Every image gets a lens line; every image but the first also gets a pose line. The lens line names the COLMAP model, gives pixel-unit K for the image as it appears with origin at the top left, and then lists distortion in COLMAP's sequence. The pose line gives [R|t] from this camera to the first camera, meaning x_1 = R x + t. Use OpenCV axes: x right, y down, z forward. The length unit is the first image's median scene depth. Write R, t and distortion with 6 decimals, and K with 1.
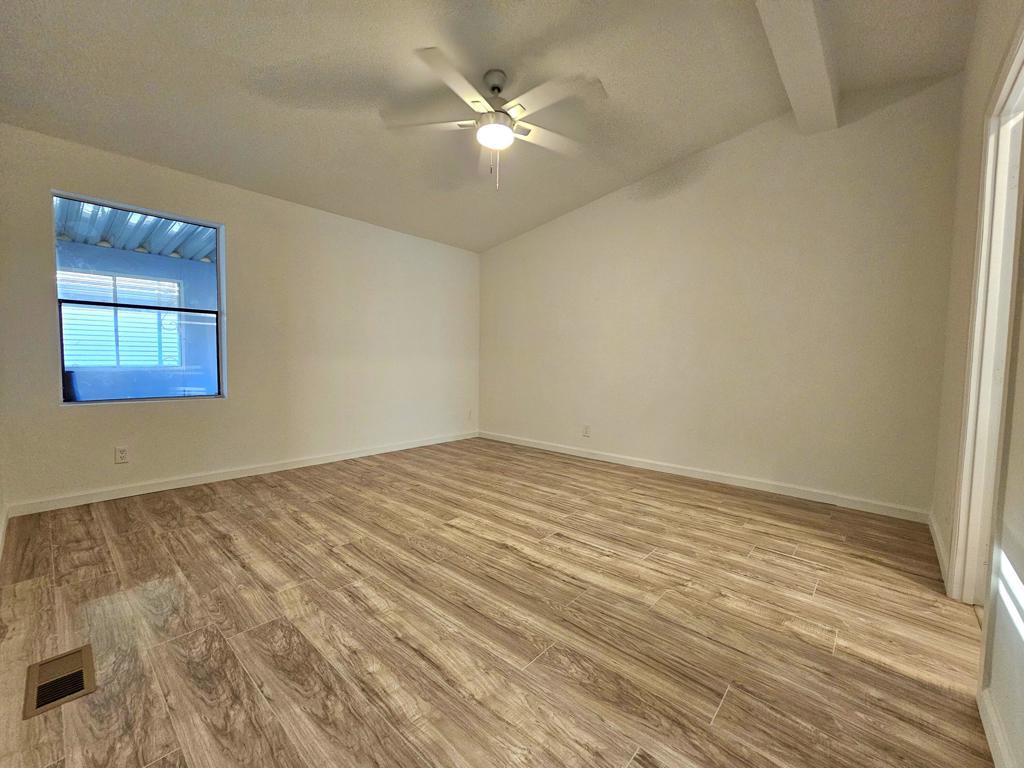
lens RADIAL K [[419.9, 0, 510.5], [0, 419.9, 381.2], [0, 0, 1]] dist [-0.002896, 0.000760]
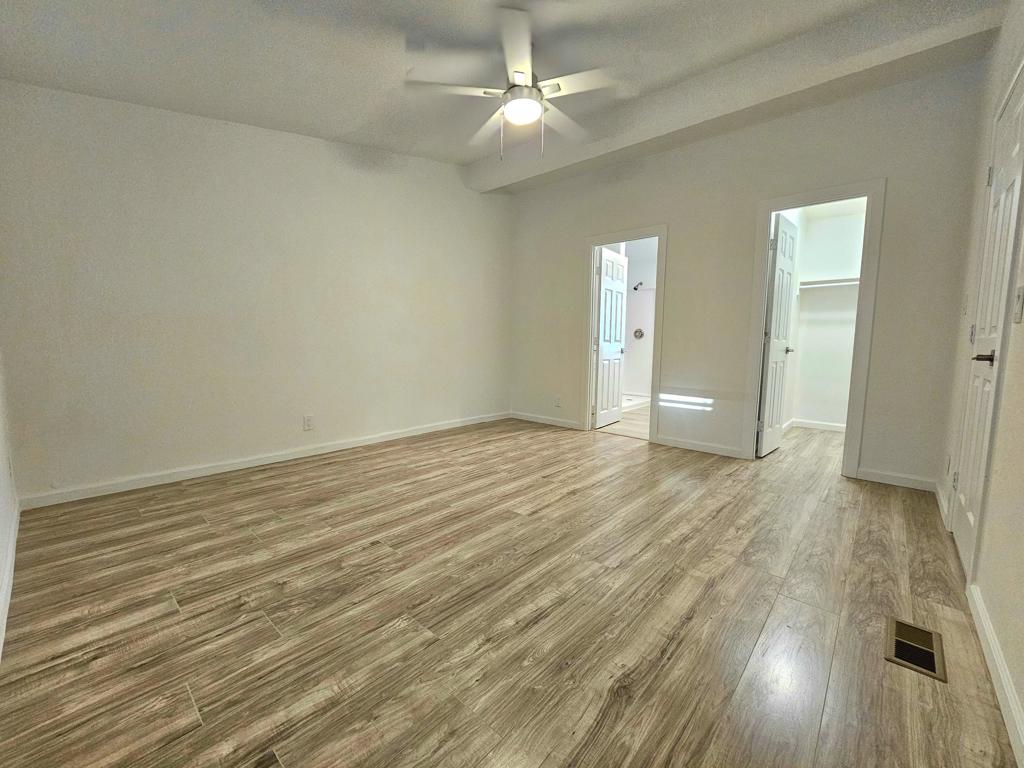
lens RADIAL K [[419.9, 0, 507.5], [0, 419.9, 380.9], [0, 0, 1]] dist [-0.002896, 0.000760]
pose [[0.010487, -0.113007, 0.993539, -0.967768], [0.040856, 0.992812, 0.112493, -0.063574], [-0.999110, 0.039413, 0.015029, 0.932406]]
